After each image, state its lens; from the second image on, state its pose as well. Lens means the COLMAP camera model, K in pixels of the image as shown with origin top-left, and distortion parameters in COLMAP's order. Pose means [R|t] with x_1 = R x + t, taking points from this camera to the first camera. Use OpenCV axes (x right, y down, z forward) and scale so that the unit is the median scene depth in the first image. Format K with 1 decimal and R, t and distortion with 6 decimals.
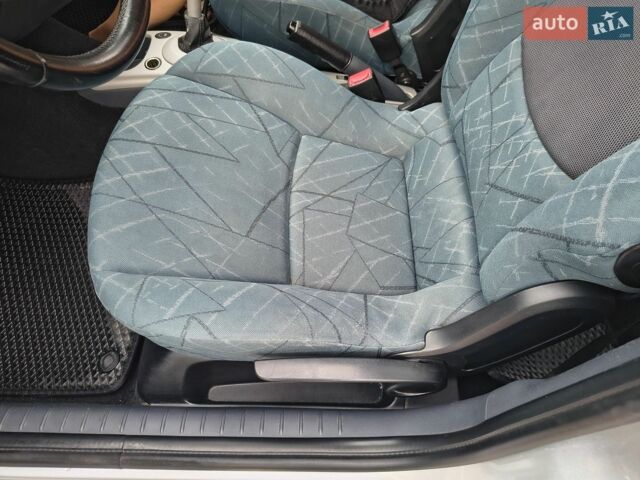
lens RADIAL K [[443.0, 0, 316.4], [0, 443.0, 233.2], [0, 0, 1]] dist [0.016099, -0.023939]
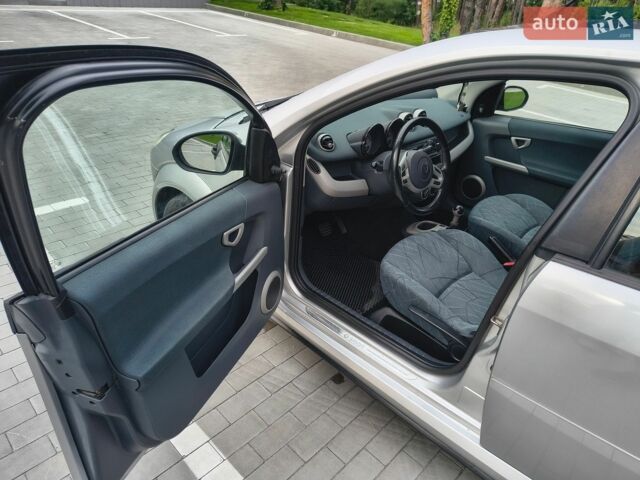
lens RADIAL K [[443.0, 0, 320.0], [0, 443.0, 238.3], [0, 0, 1]] dist [0.016099, -0.023939]
pose [[0.737863, 0.336596, -0.585031, 0.829339], [-0.577748, 0.763099, -0.289631, 0.959025], [0.348948, 0.551709, 0.757531, -1.422520]]
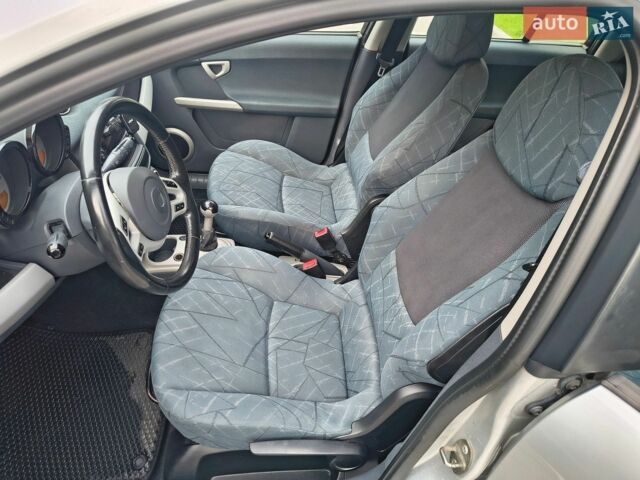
lens RADIAL K [[443.0, 0, 321.7], [0, 443.0, 241.0], [0, 0, 1]] dist [0.016099, -0.023939]
pose [[0.993705, 0.000635, 0.112023, -0.049127], [0.032184, 0.956211, -0.290905, 0.047843], [-0.107302, 0.292679, 0.950171, -0.707473]]
